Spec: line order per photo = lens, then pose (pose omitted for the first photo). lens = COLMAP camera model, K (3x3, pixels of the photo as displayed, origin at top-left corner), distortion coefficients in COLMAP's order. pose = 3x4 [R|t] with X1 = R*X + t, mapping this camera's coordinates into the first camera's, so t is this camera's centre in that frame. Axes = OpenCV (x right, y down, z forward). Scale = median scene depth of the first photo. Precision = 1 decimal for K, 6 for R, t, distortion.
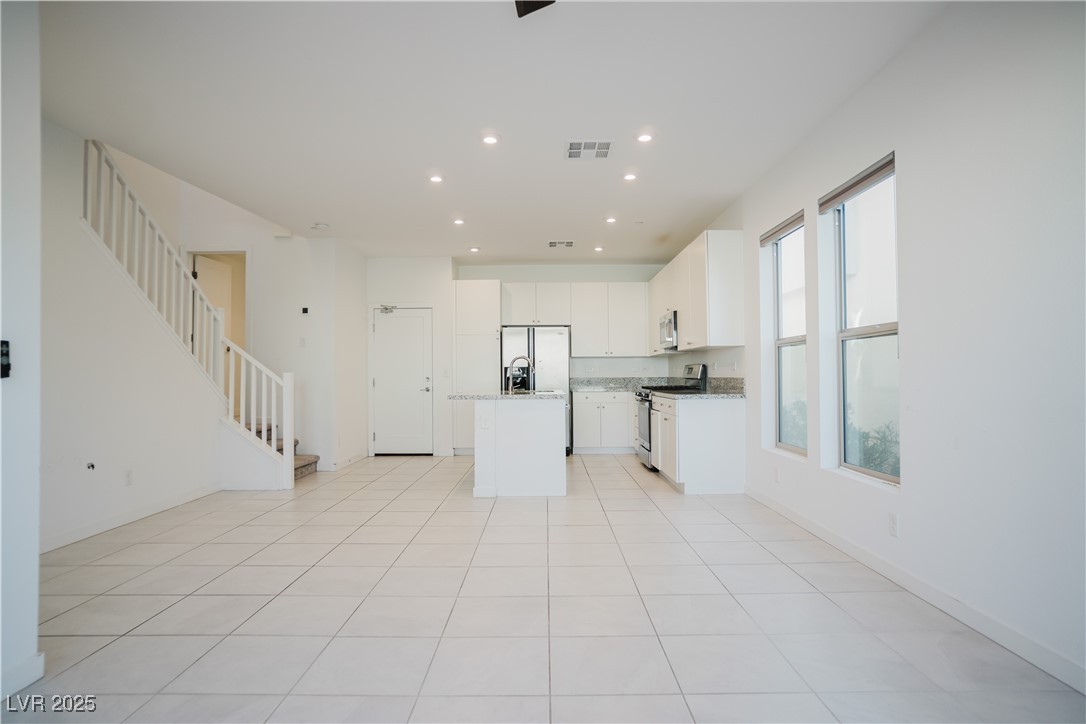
lens RADIAL K [[587.8, 0, 543.0], [0, 587.8, 362.0], [0, 0, 1]] dist [-0.064870, 0.045889]
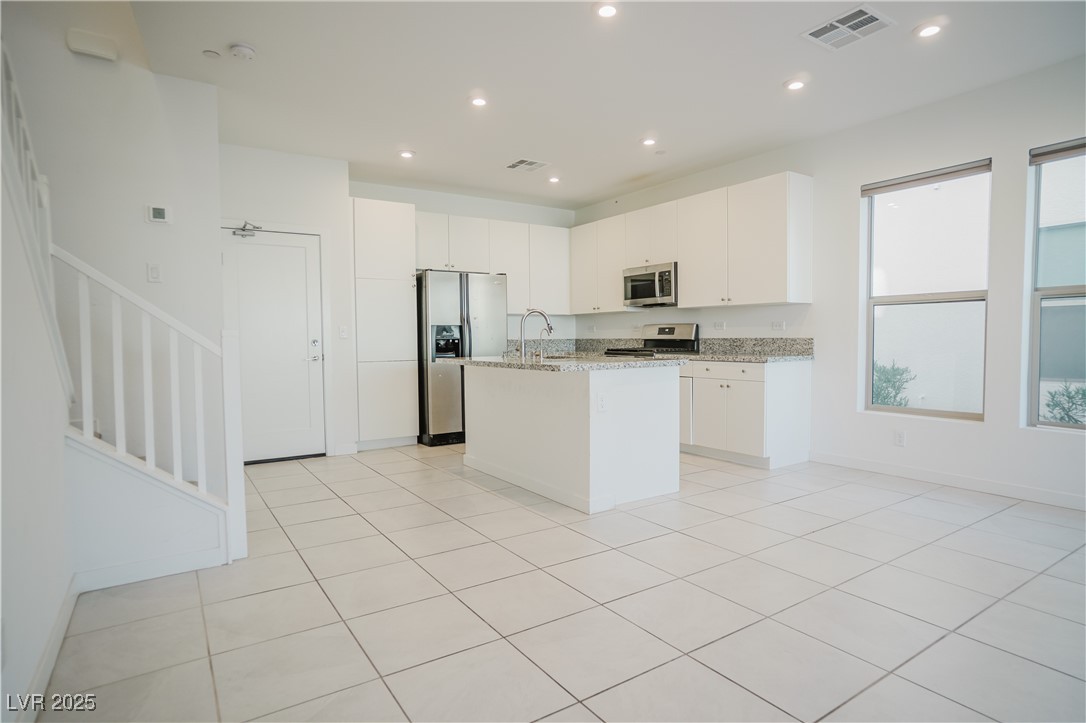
lens RADIAL K [[587.8, 0, 543.0], [0, 587.8, 361.5], [0, 0, 1]] dist [-0.064870, 0.045889]
pose [[0.828857, -0.023629, 0.558961, -0.408690], [-0.009653, 0.998355, 0.056517, 0.012654], [-0.559377, -0.052240, 0.827265, 0.361410]]
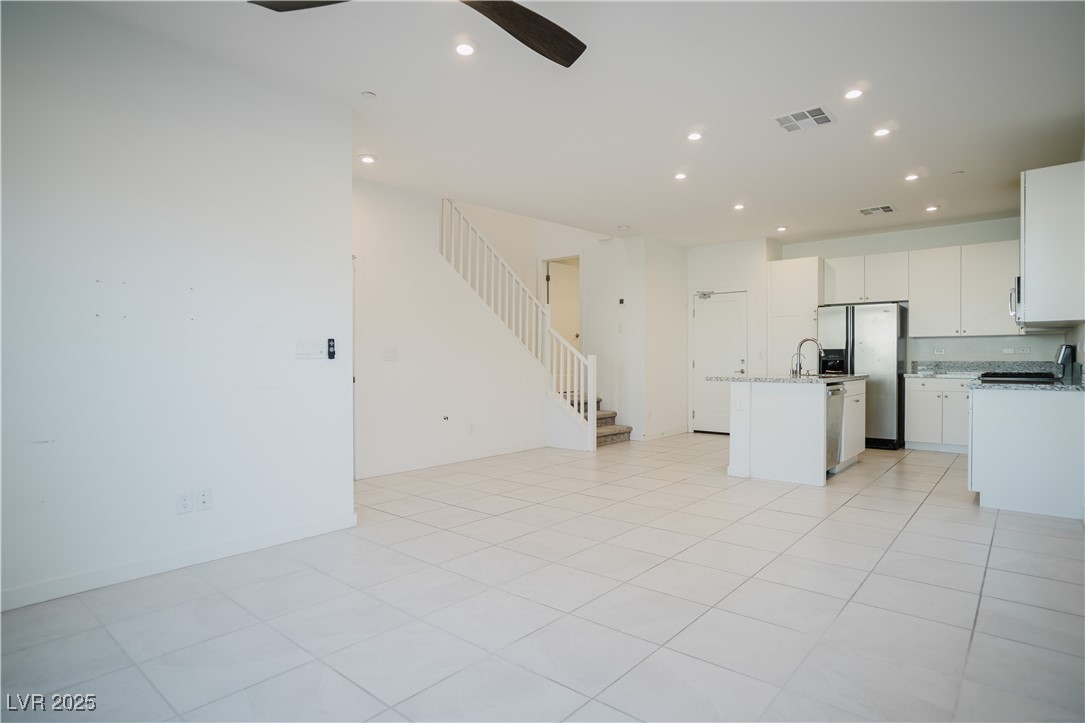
lens RADIAL K [[579.2, 0, 542.5], [0, 579.2, 361.5], [0, 0, 1]] dist [-0.015873, 0.000869]
pose [[0.774157, 0.009198, -0.632926, 0.196703], [0.010472, 0.999571, 0.027335, -0.001979], [0.632906, -0.027790, 0.773729, 0.001979]]
